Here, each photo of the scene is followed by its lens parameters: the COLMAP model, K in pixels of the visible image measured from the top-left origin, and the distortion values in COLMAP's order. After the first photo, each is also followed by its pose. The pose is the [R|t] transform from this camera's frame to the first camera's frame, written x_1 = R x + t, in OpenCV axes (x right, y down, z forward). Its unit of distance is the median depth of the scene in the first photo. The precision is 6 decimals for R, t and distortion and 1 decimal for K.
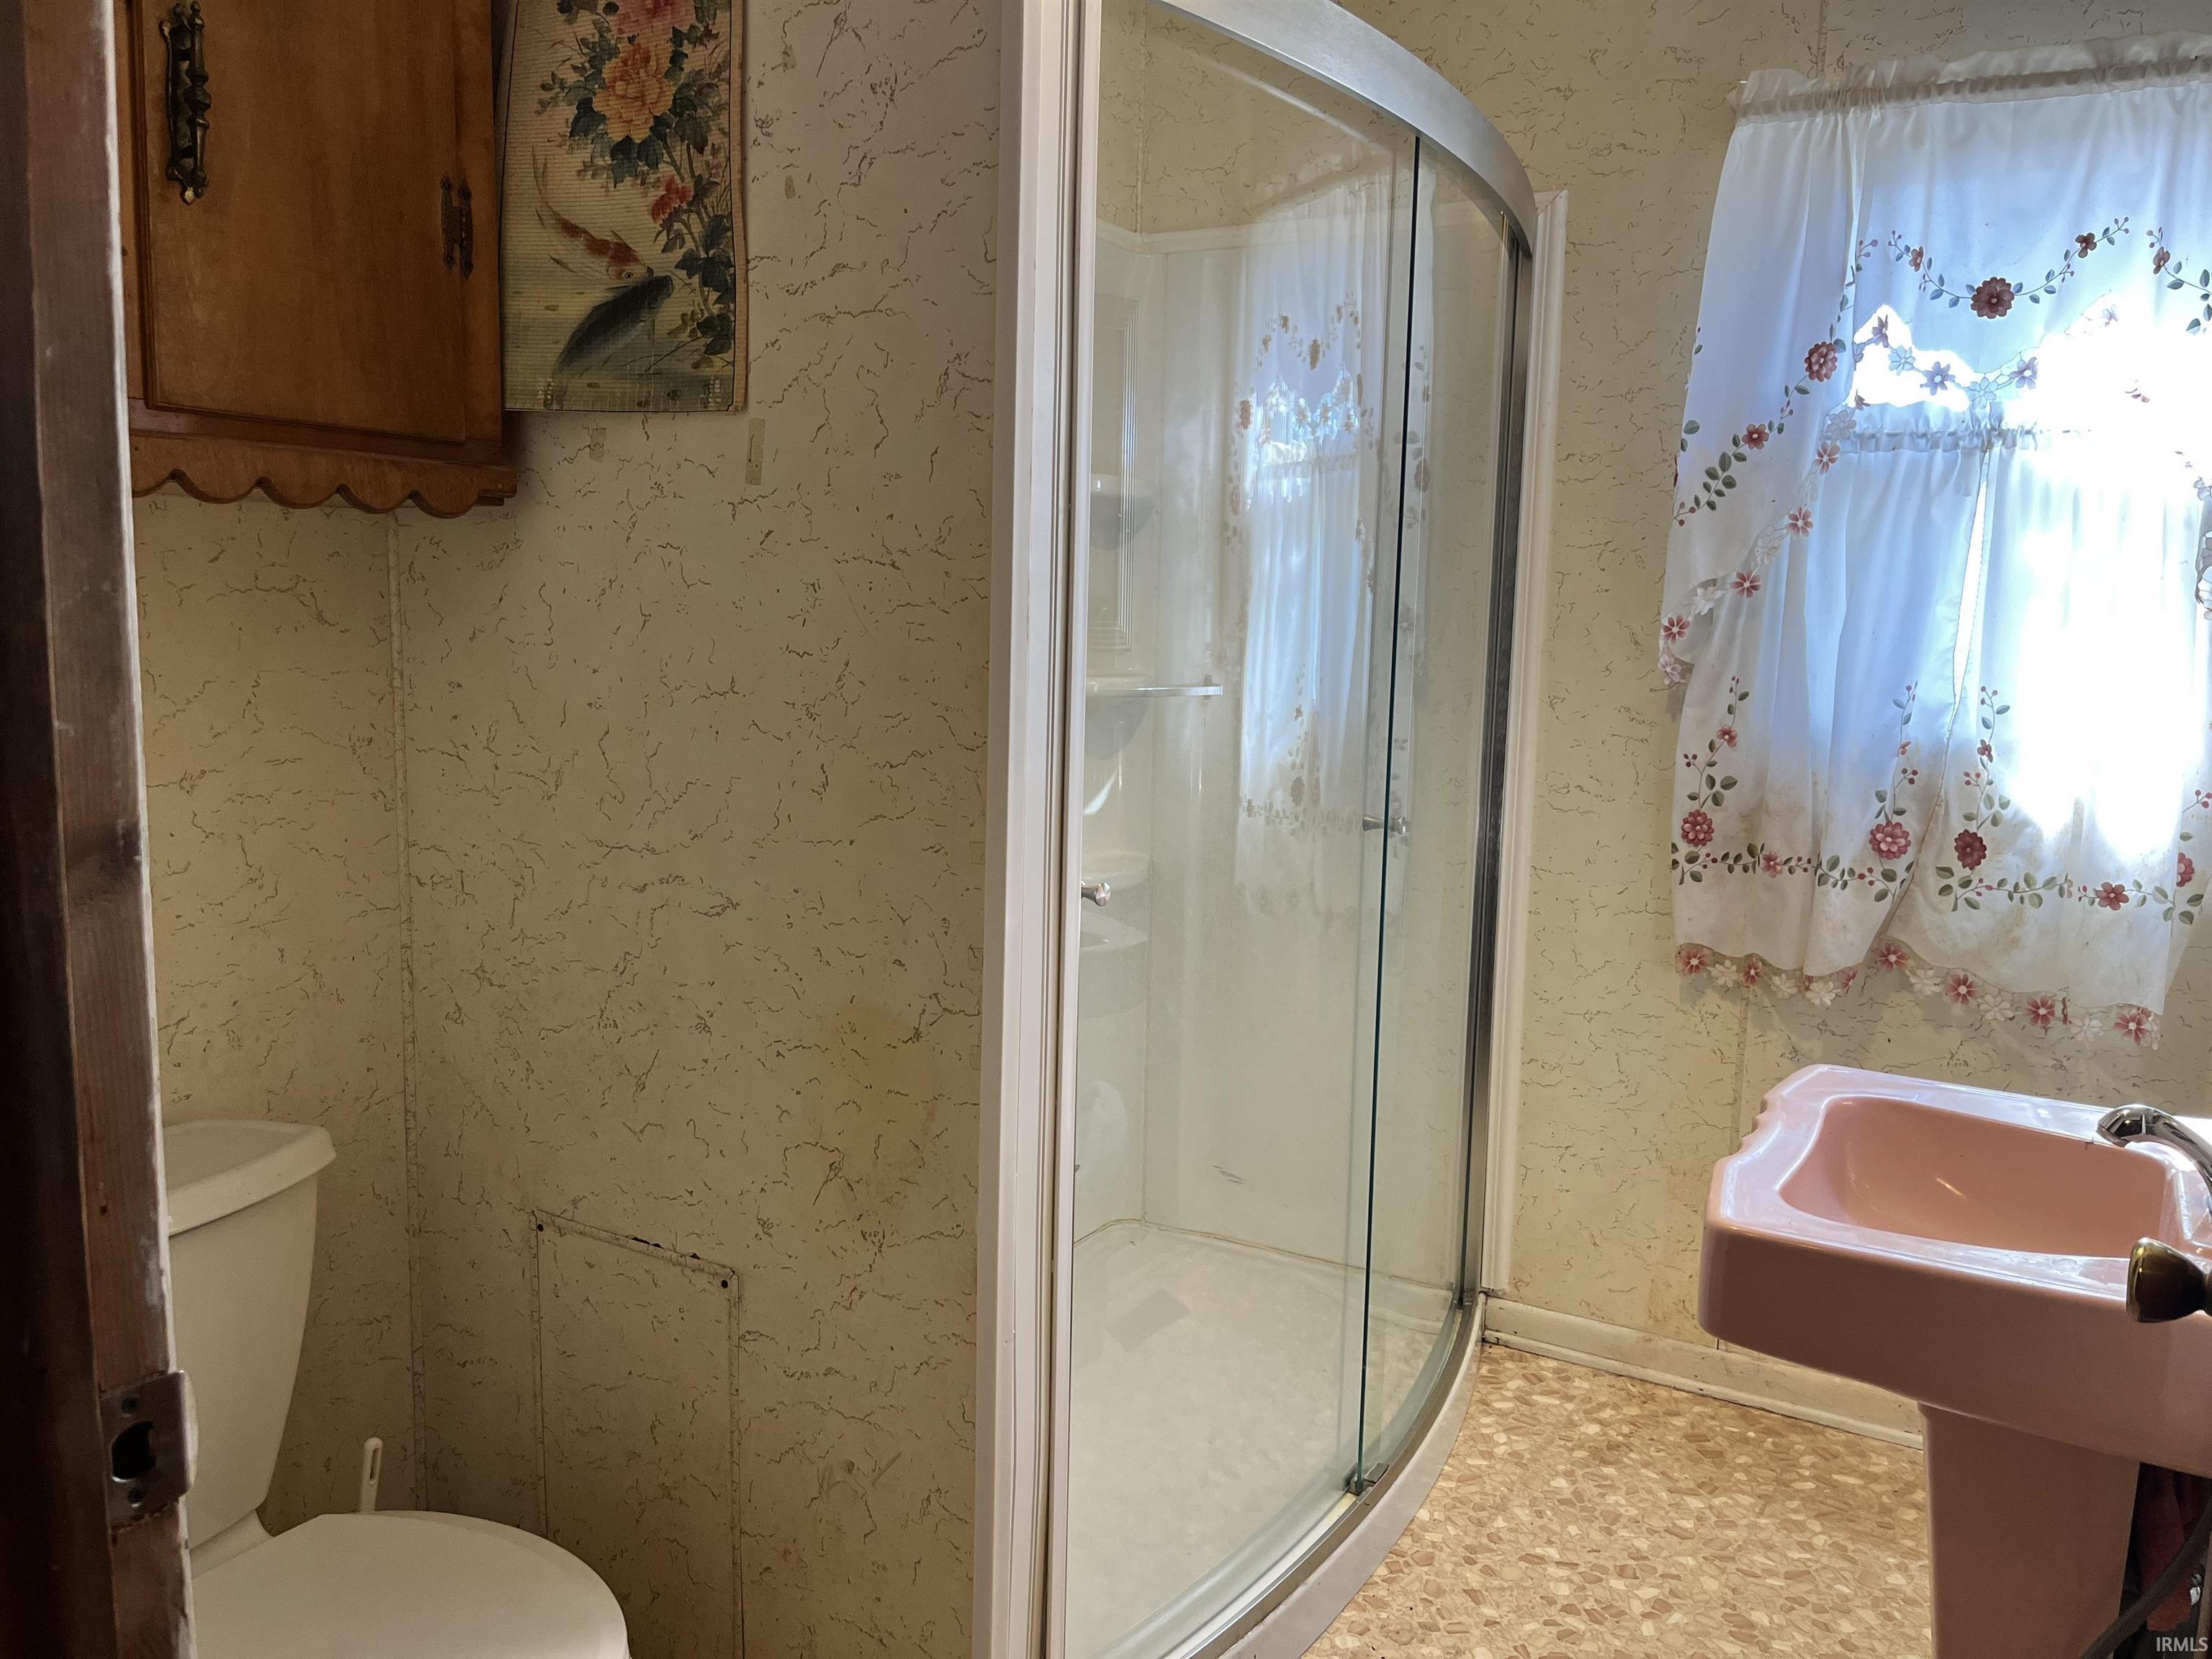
lens RADIAL K [[1659.4, 0, 1106.0], [0, 1659.4, 829.5], [0, 0, 1]] dist [0.041645, -0.095123]
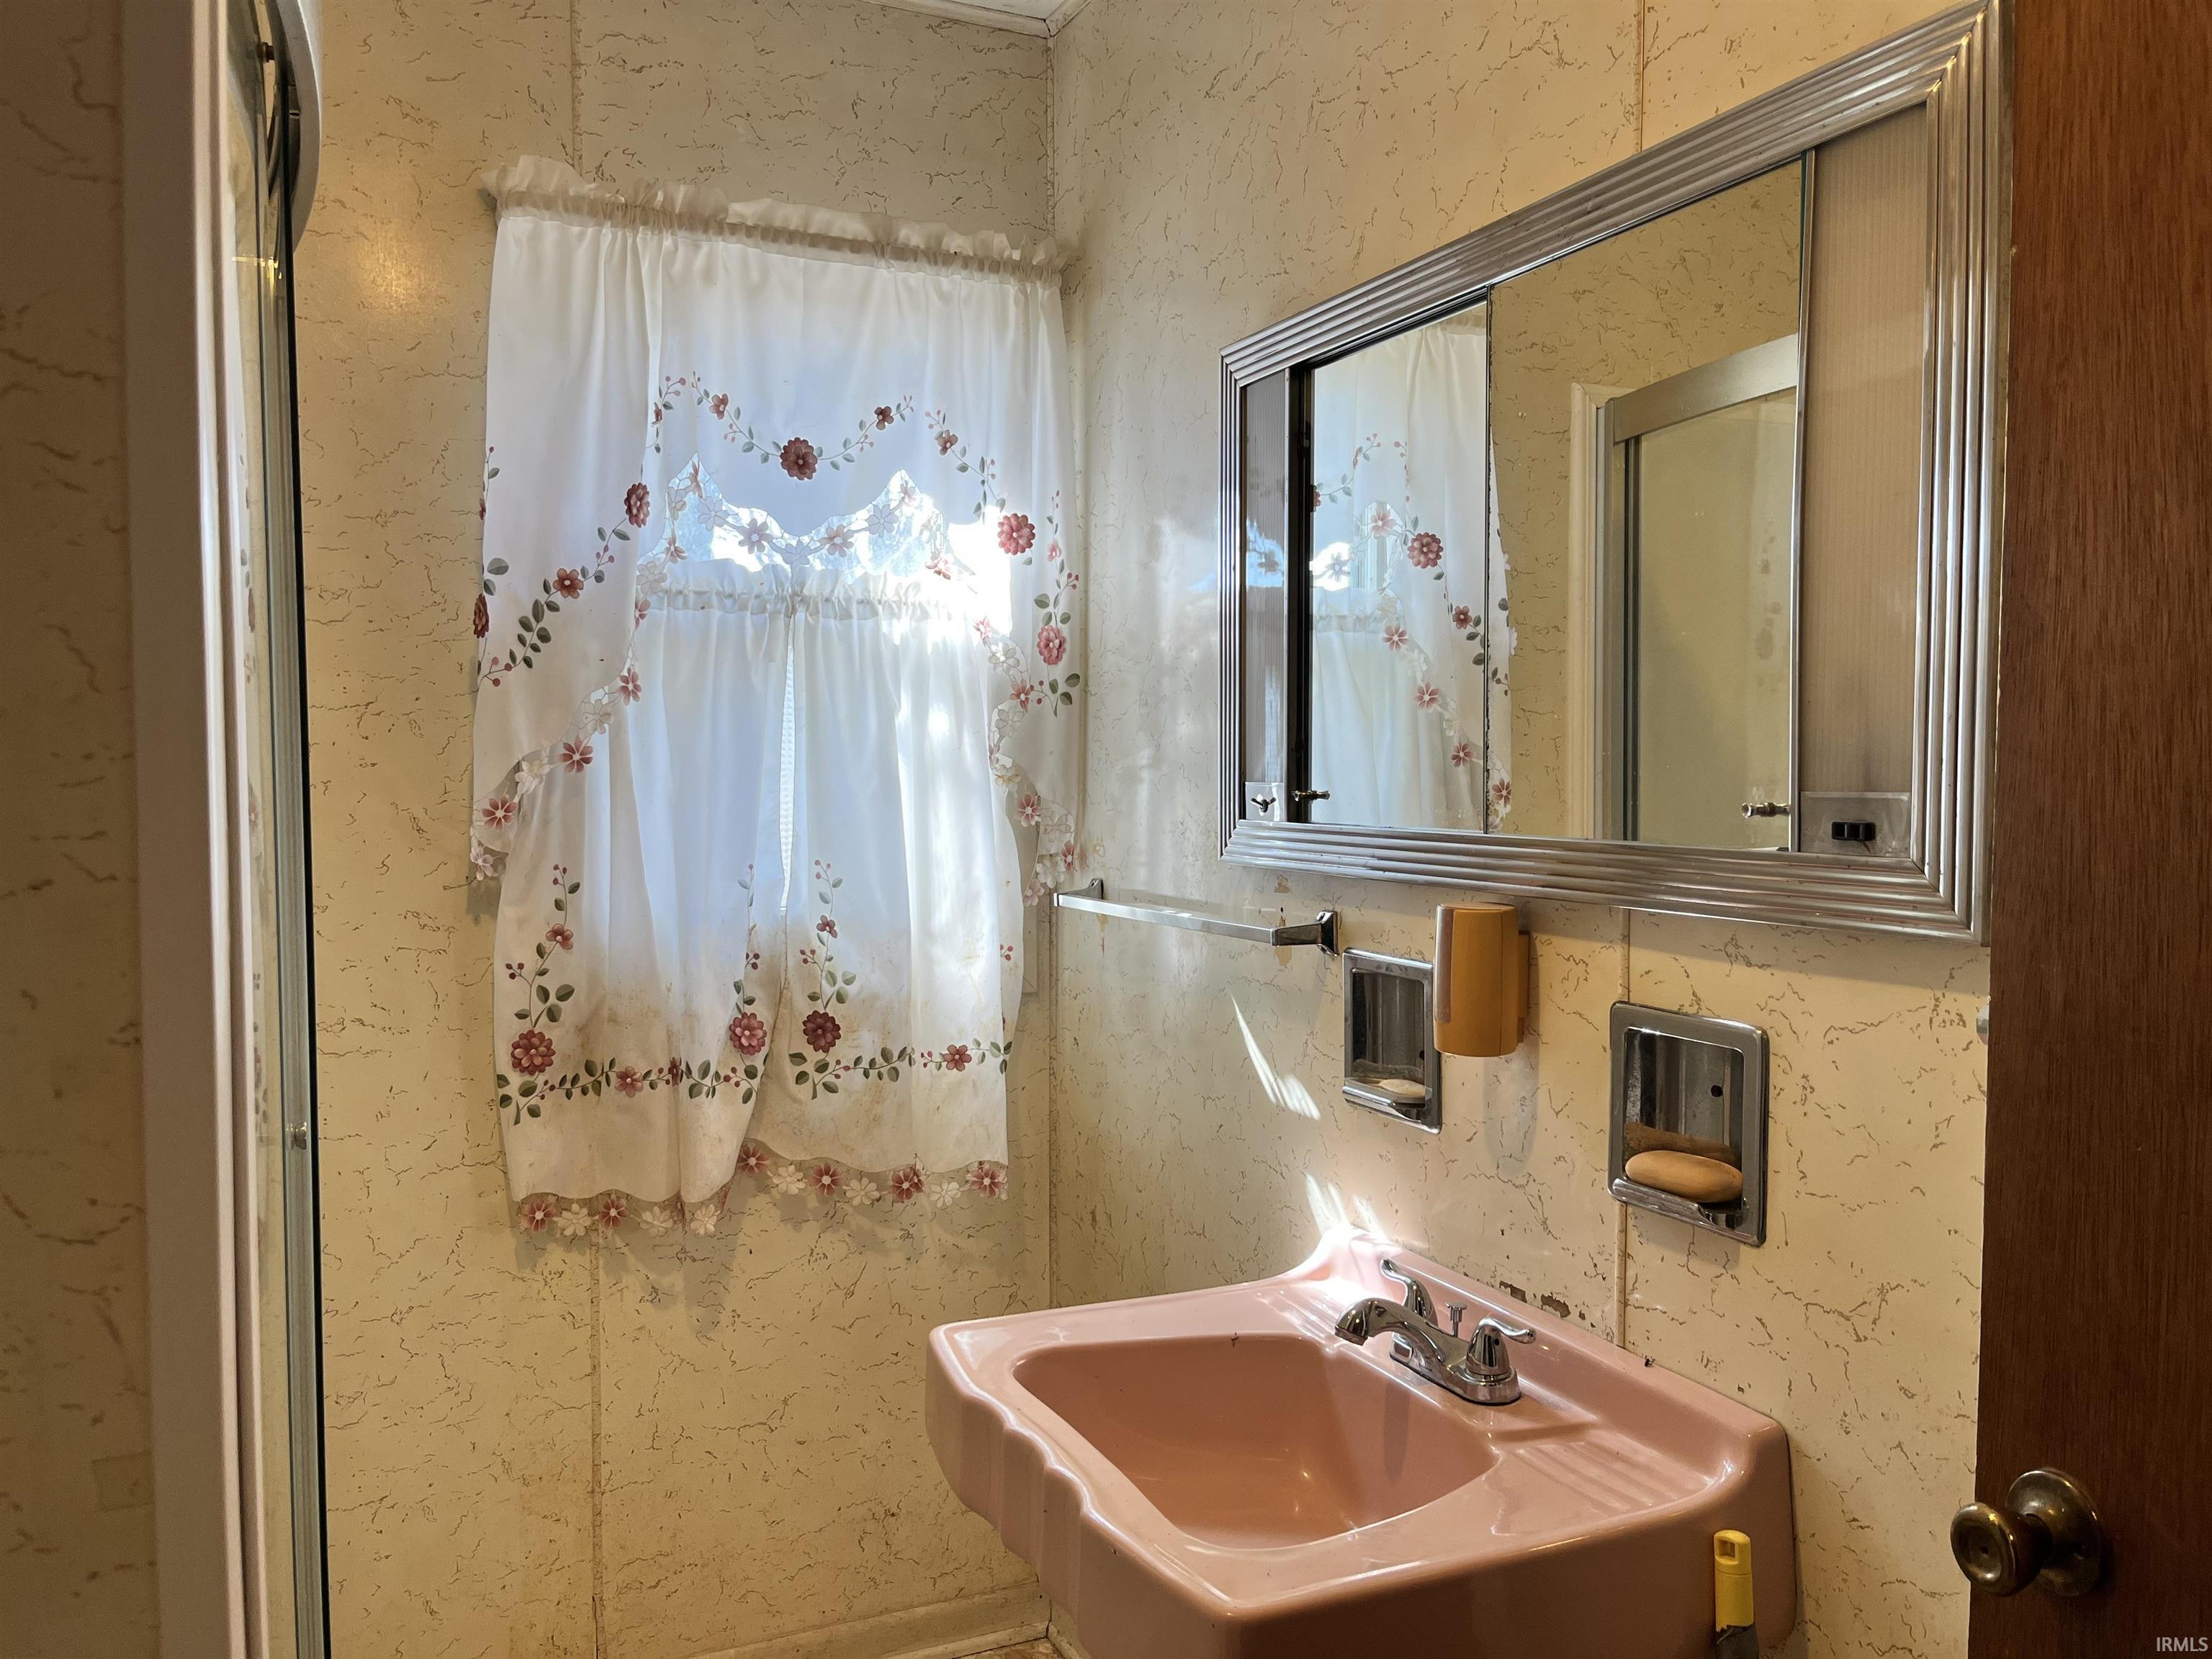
lens RADIAL K [[1659.4, 0, 1106.0], [0, 1659.4, 829.5], [0, 0, 1]] dist [0.041645, -0.095123]
pose [[0.568146, -0.053827, 0.821166, -0.157830], [0.117112, 0.992991, -0.015937, -0.066754], [-0.814552, 0.105223, 0.570467, 0.310325]]
